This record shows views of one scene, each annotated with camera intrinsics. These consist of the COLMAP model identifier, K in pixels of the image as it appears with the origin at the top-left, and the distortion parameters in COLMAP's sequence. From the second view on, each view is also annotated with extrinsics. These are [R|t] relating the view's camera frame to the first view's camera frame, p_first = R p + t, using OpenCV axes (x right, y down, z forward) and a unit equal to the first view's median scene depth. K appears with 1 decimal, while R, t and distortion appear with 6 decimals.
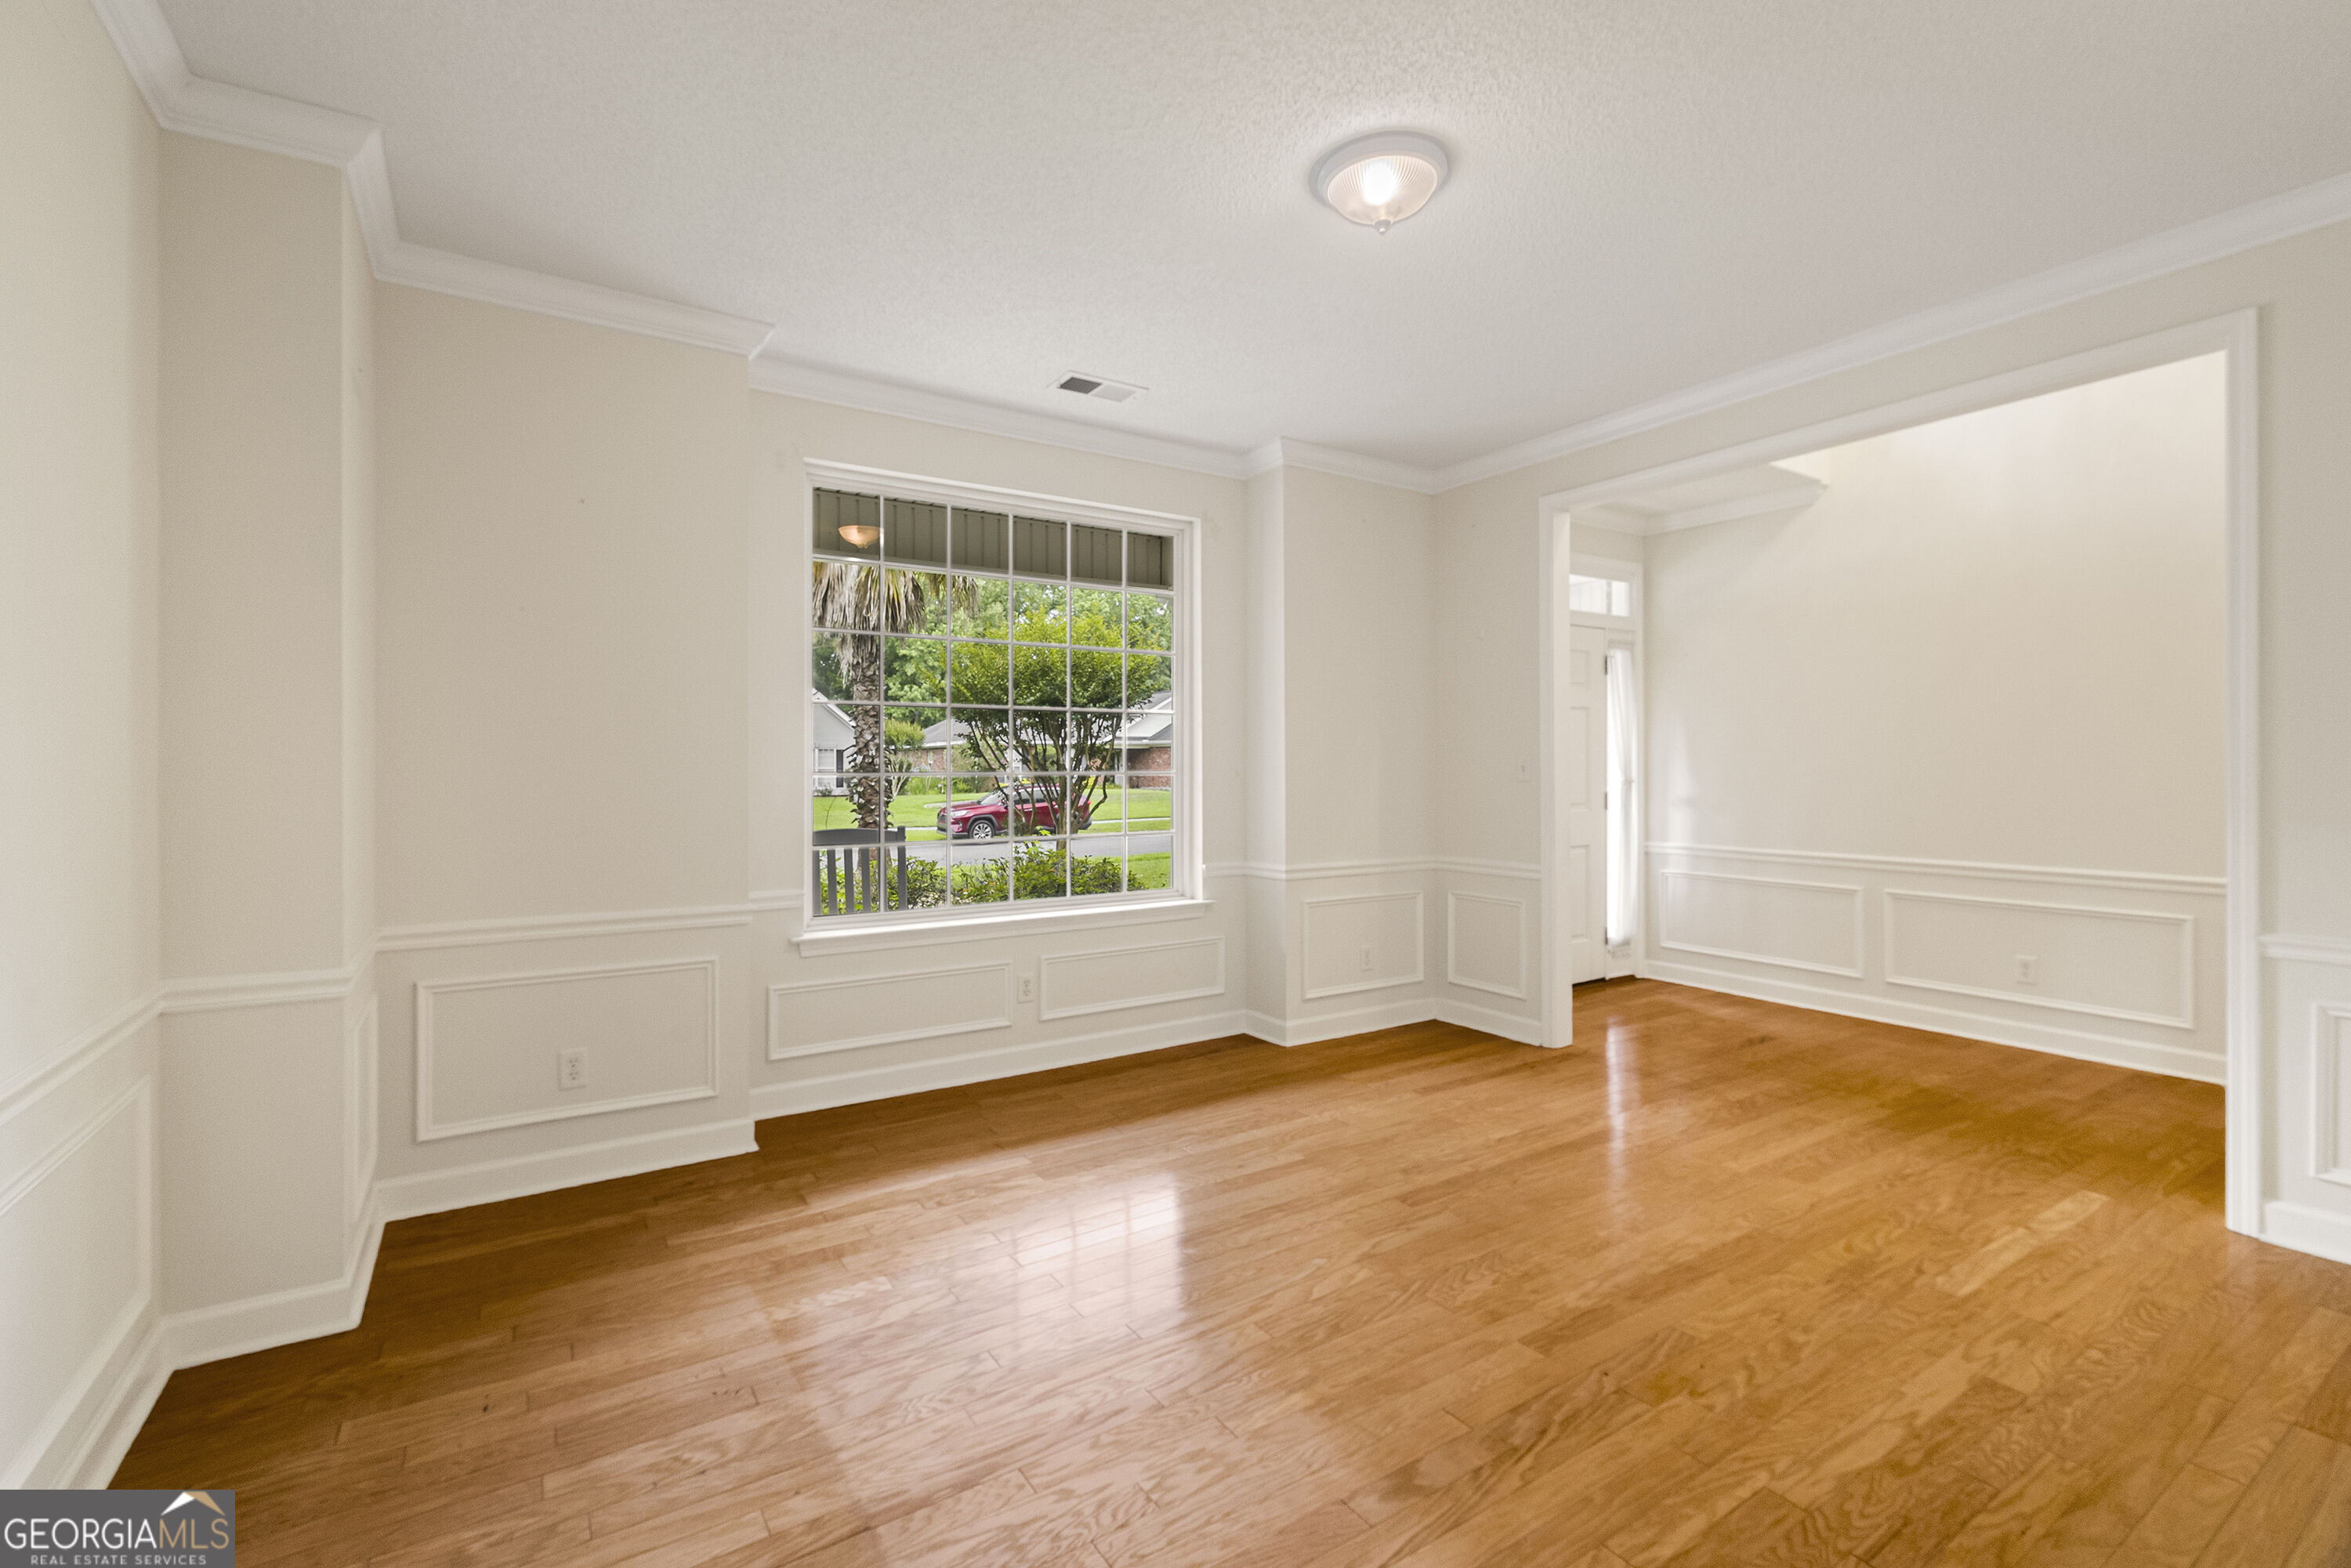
lens RADIAL K [[1025.4, 0, 1182.4], [0, 1025.4, 774.5], [0, 0, 1]] dist [0.010185, -0.001003]
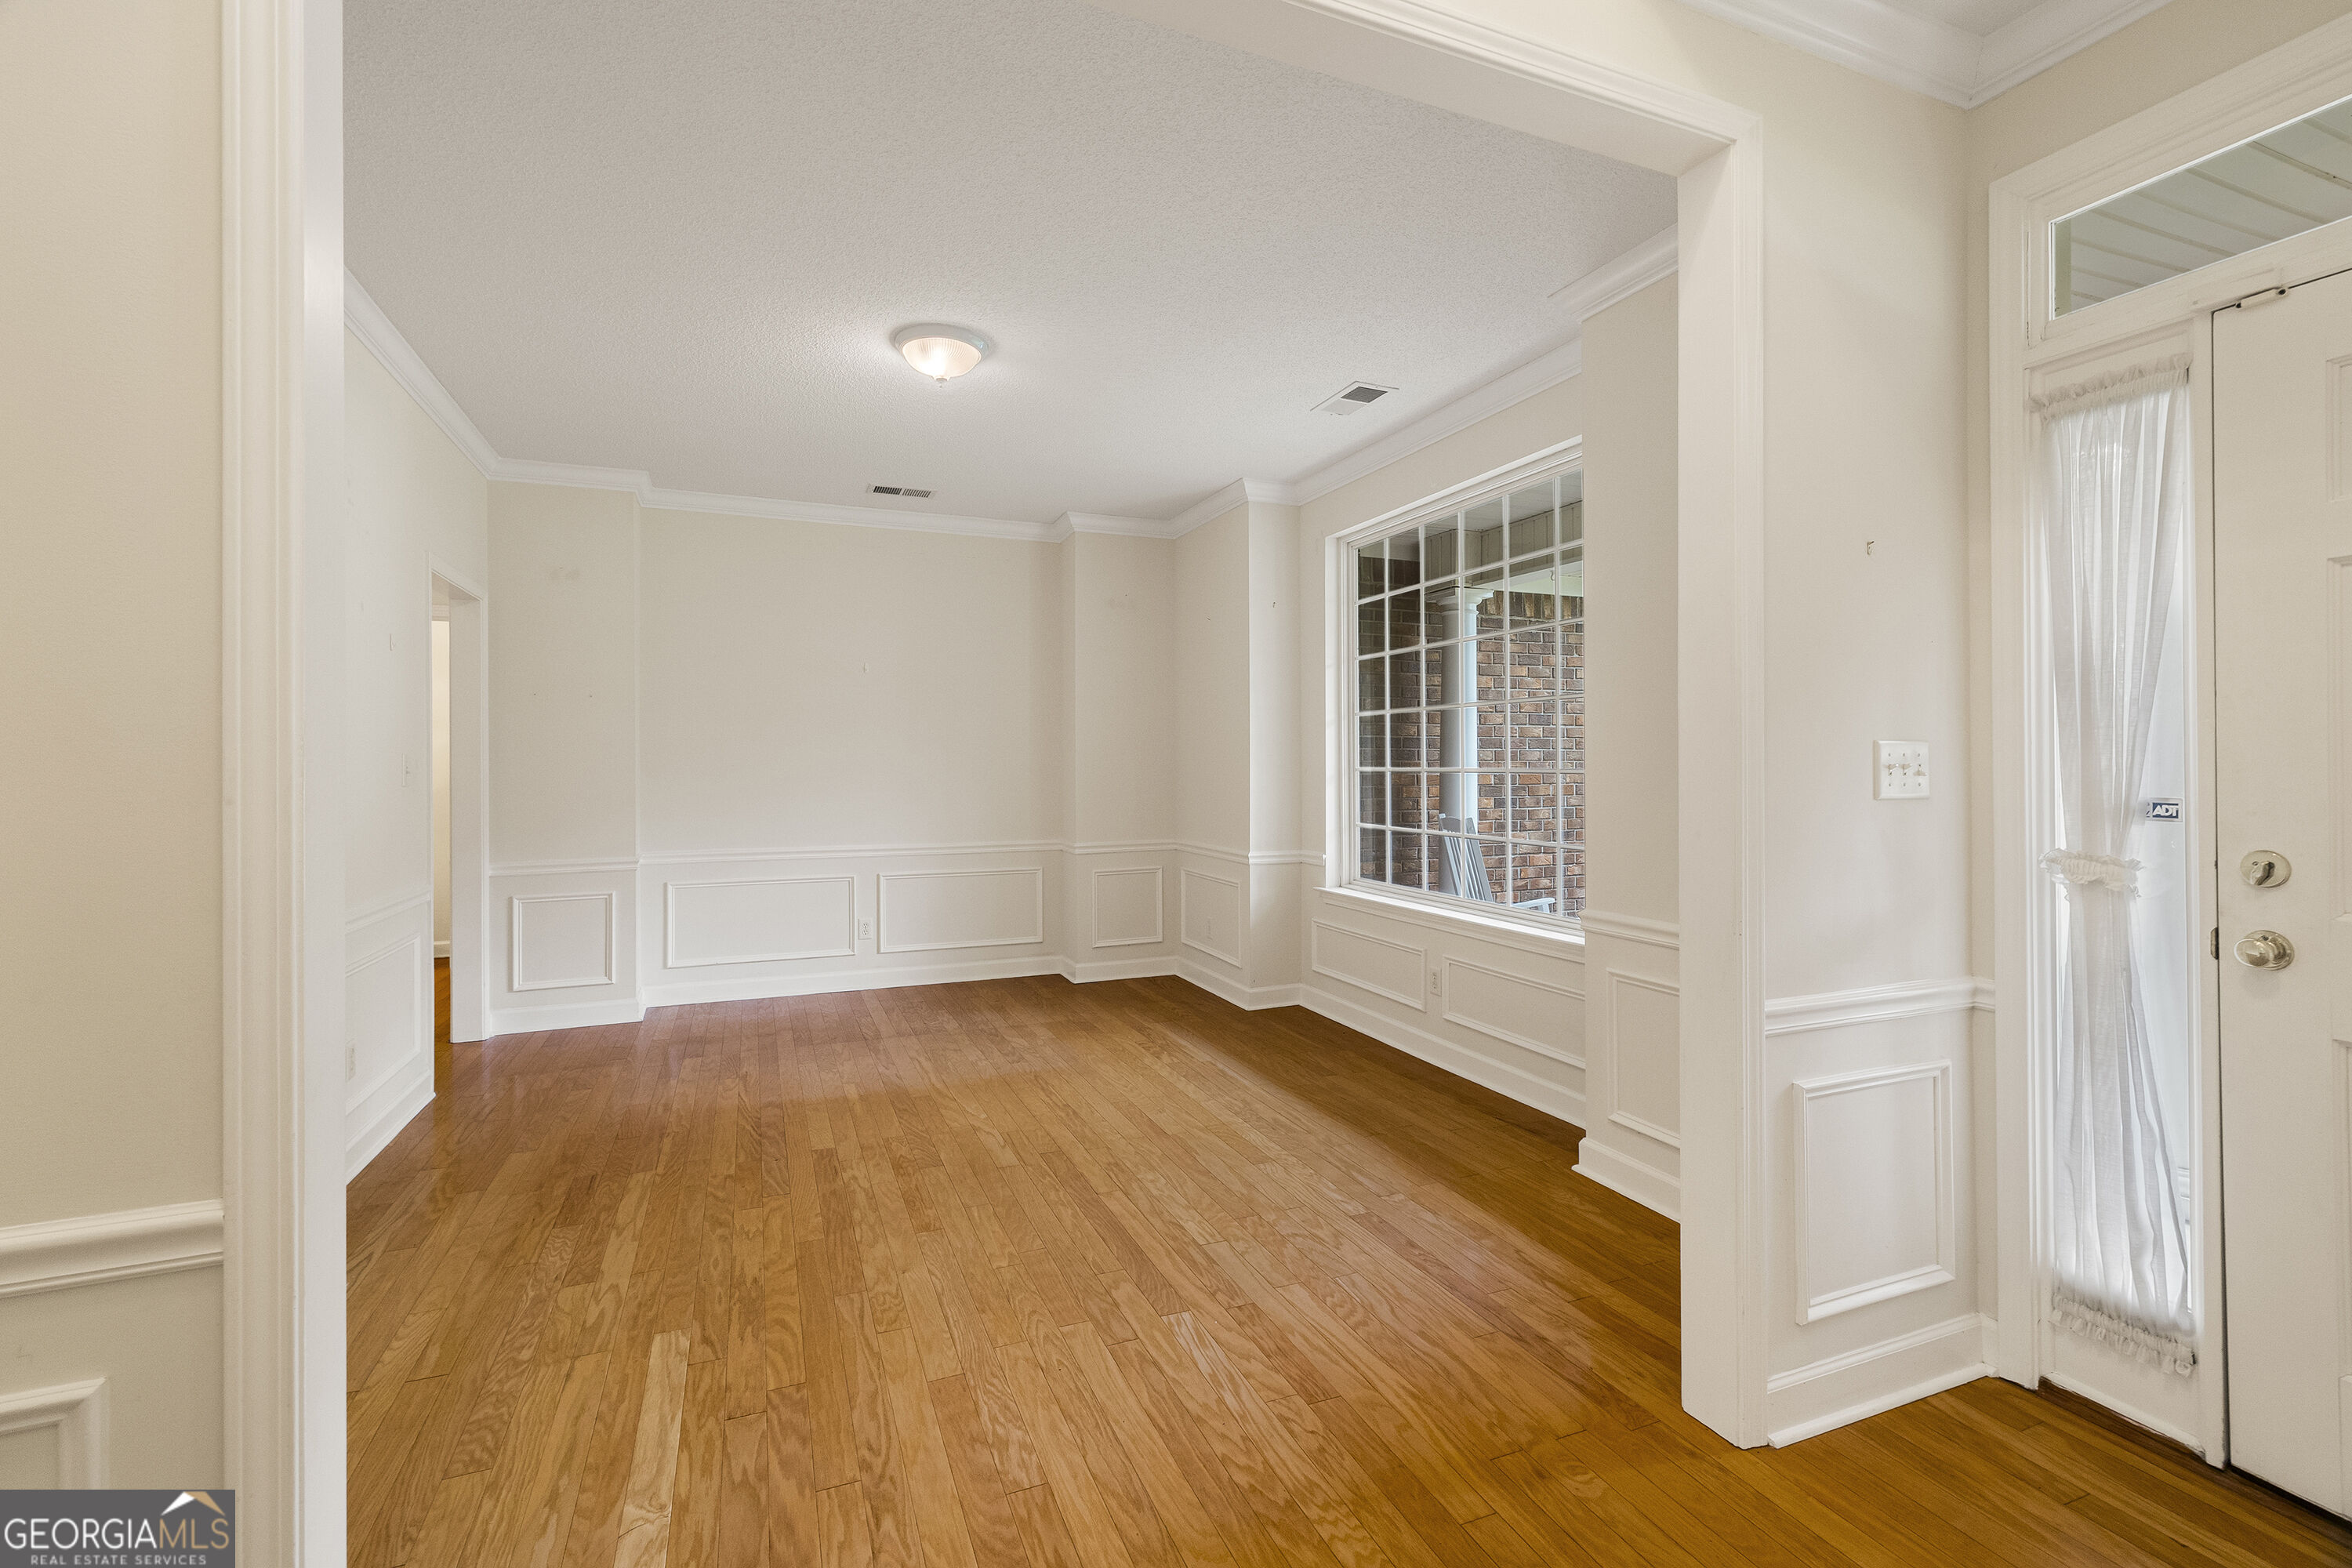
lens RADIAL K [[1025.9, 0, 1188.0], [0, 1025.9, 774.2], [0, 0, 1]] dist [0.010185, -0.001003]
pose [[-0.185724, 0.011648, -0.982533, 1.547333], [-0.002680, 0.999920, 0.012361, -0.022339], [0.982598, 0.004929, -0.185678, 1.613016]]
